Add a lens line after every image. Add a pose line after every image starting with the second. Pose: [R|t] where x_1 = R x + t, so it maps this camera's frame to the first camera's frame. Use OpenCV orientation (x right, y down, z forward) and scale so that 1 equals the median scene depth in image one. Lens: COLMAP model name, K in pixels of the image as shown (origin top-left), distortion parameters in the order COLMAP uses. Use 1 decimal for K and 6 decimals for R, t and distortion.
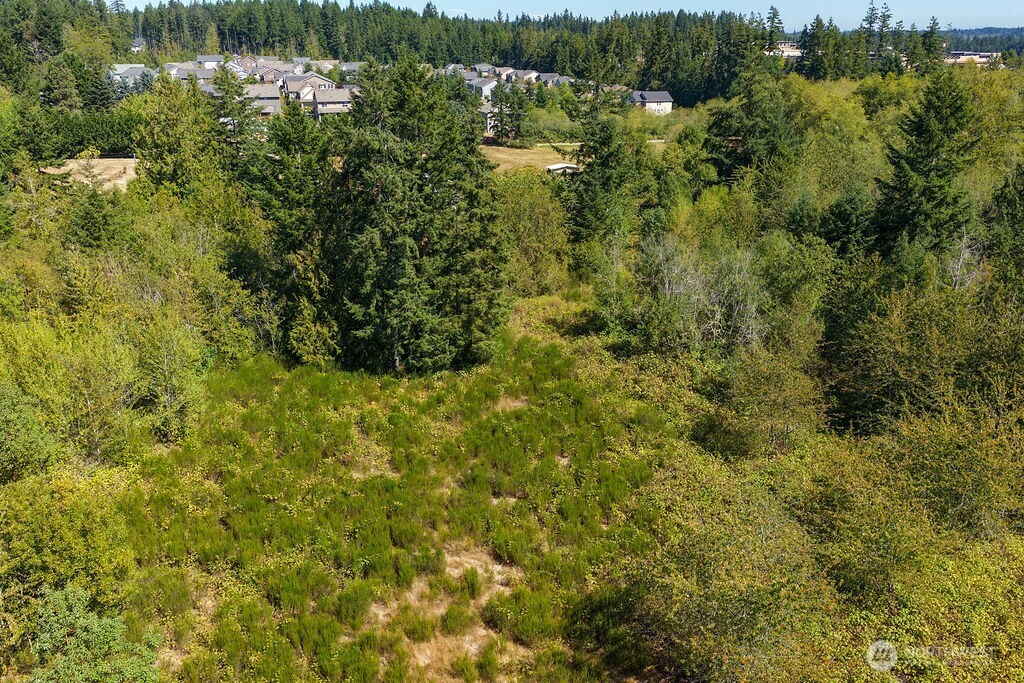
lens RADIAL K [[849.2, 0, 513.8], [0, 849.2, 346.6], [0, 0, 1]] dist [-0.012762, 0.037763]
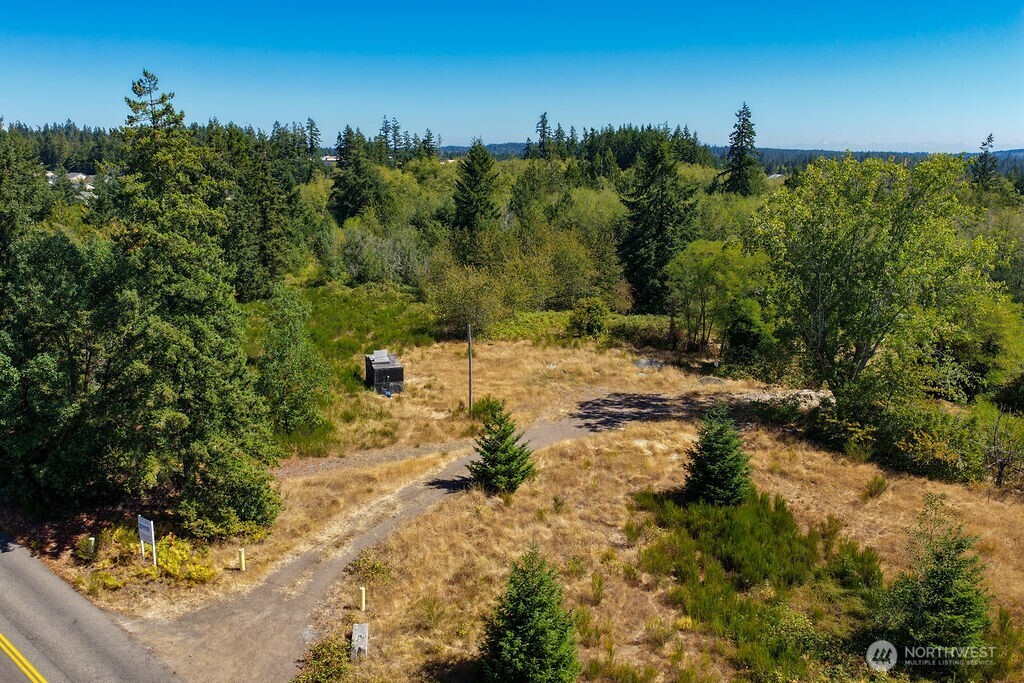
lens RADIAL K [[849.2, 0, 513.8], [0, 849.2, 346.6], [0, 0, 1]] dist [-0.012762, 0.037763]
pose [[0.849691, -0.110494, 0.515574, -0.125707], [0.174085, 0.981755, -0.076499, 0.079586], [-0.497715, 0.154754, 0.853423, -0.167336]]
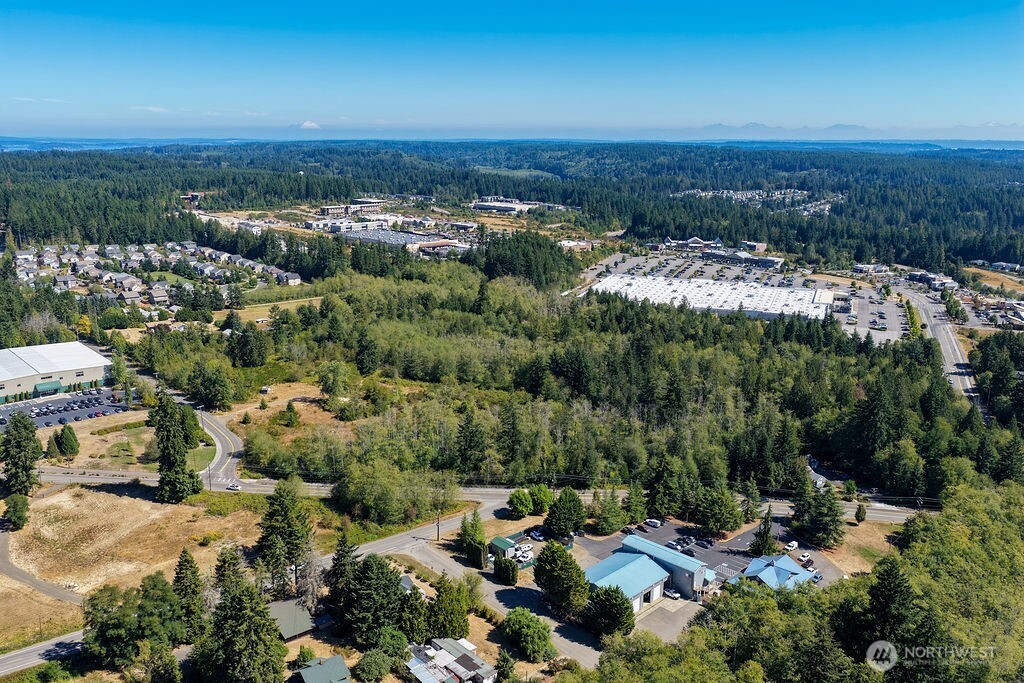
lens RADIAL K [[849.2, 0, 513.8], [0, 849.2, 346.6], [0, 0, 1]] dist [-0.012762, 0.037763]
pose [[0.921448, -0.084685, 0.379160, -0.173630], [0.123214, 0.989272, -0.078486, 0.148958], [-0.368446, 0.119039, 0.921996, -1.363482]]
